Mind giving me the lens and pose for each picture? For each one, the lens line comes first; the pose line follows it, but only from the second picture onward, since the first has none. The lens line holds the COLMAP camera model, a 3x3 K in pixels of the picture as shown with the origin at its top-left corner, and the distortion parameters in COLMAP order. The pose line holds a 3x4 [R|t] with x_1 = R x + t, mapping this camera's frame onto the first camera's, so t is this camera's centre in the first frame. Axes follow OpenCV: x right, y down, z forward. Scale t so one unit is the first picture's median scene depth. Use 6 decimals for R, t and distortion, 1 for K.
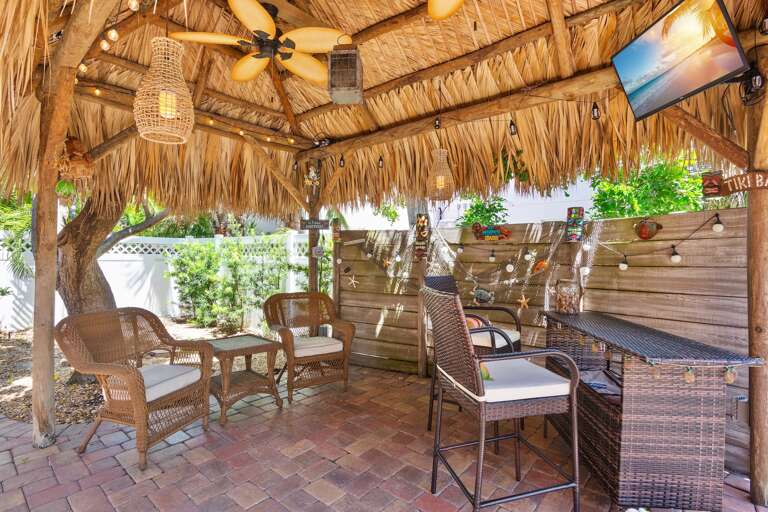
lens RADIAL K [[381.9, 0, 384.0], [0, 381.9, 256.0], [0, 0, 1]] dist [-0.022297, -0.000143]
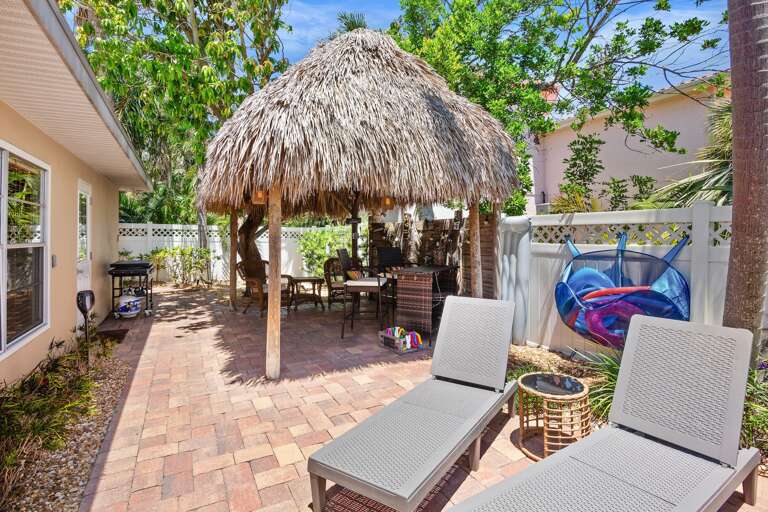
lens RADIAL K [[383.2, 0, 381.4], [0, 383.2, 237.3], [0, 0, 1]] dist [-0.021571, -0.000096]
pose [[0.927982, -0.010229, -0.372484, 0.754289], [0.008238, 0.999942, -0.006936, 0.010799], [0.372533, 0.003368, 0.928013, -0.786109]]
